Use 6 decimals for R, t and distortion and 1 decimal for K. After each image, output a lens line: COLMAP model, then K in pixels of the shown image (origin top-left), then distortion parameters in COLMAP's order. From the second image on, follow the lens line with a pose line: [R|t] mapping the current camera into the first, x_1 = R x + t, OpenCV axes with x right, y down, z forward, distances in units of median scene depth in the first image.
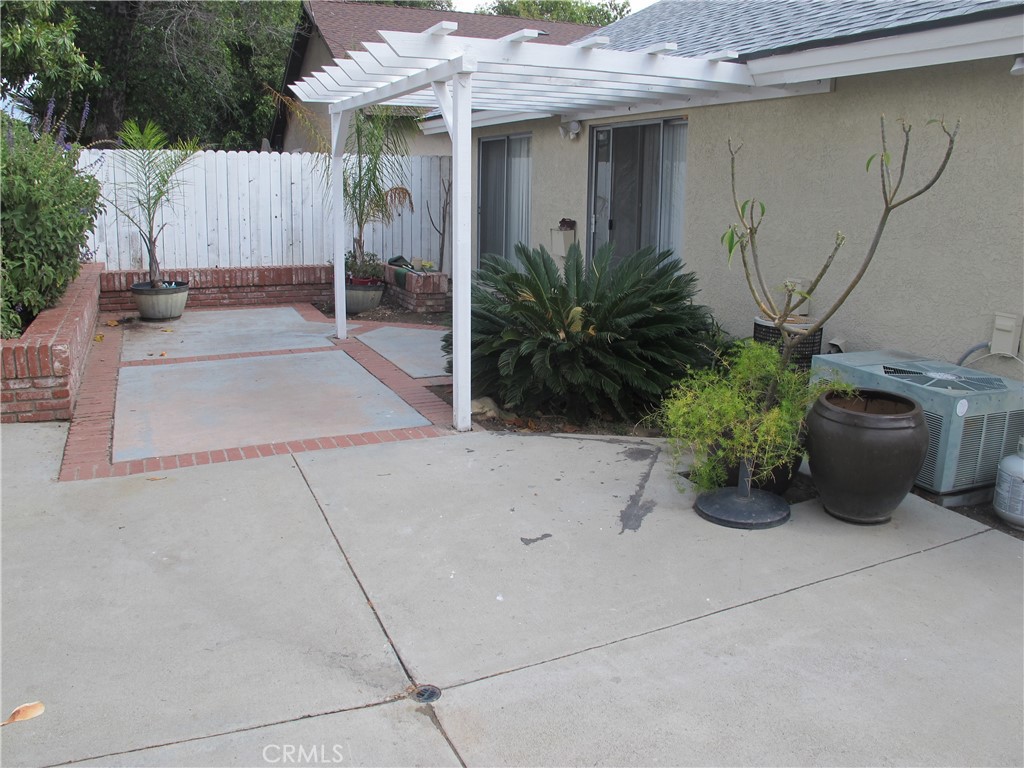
lens RADIAL K [[861.9, 0, 514.1], [0, 861.9, 366.8], [0, 0, 1]] dist [-0.152373, 0.120063]
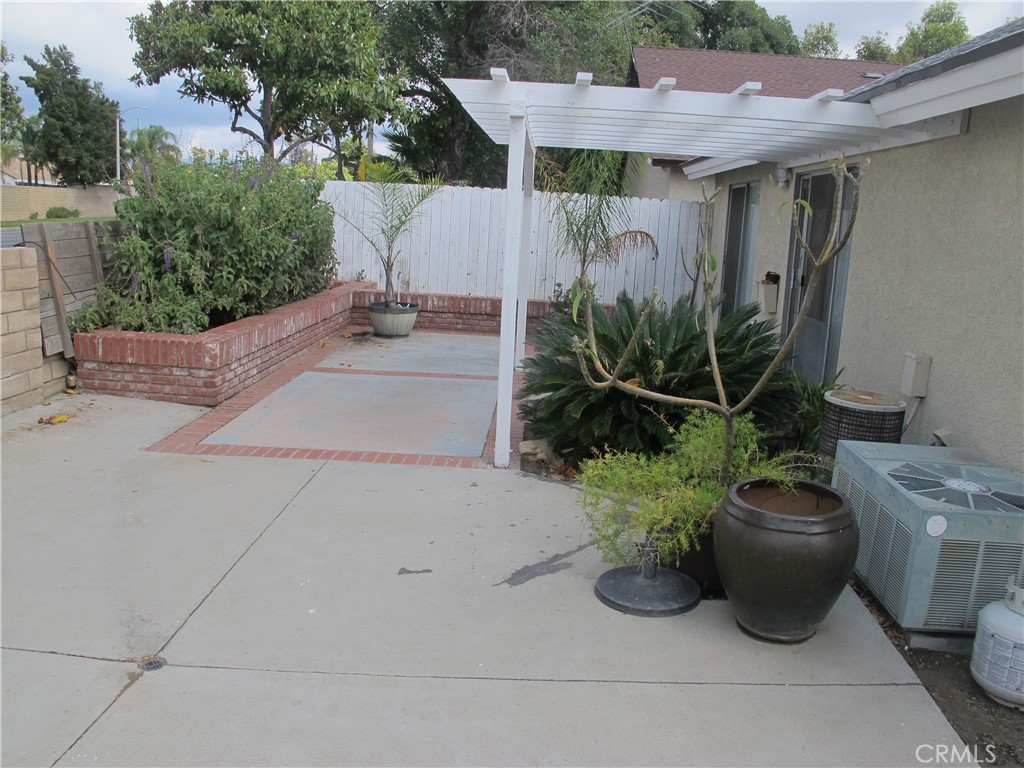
lens RADIAL K [[863.3, 0, 513.3], [0, 863.3, 371.8], [0, 0, 1]] dist [-0.152453, 0.130030]
pose [[0.896552, 0.110681, -0.428887, 0.358871], [-0.129516, 0.991466, -0.014877, -0.022766], [0.423580, 0.068886, 0.903236, 0.077122]]
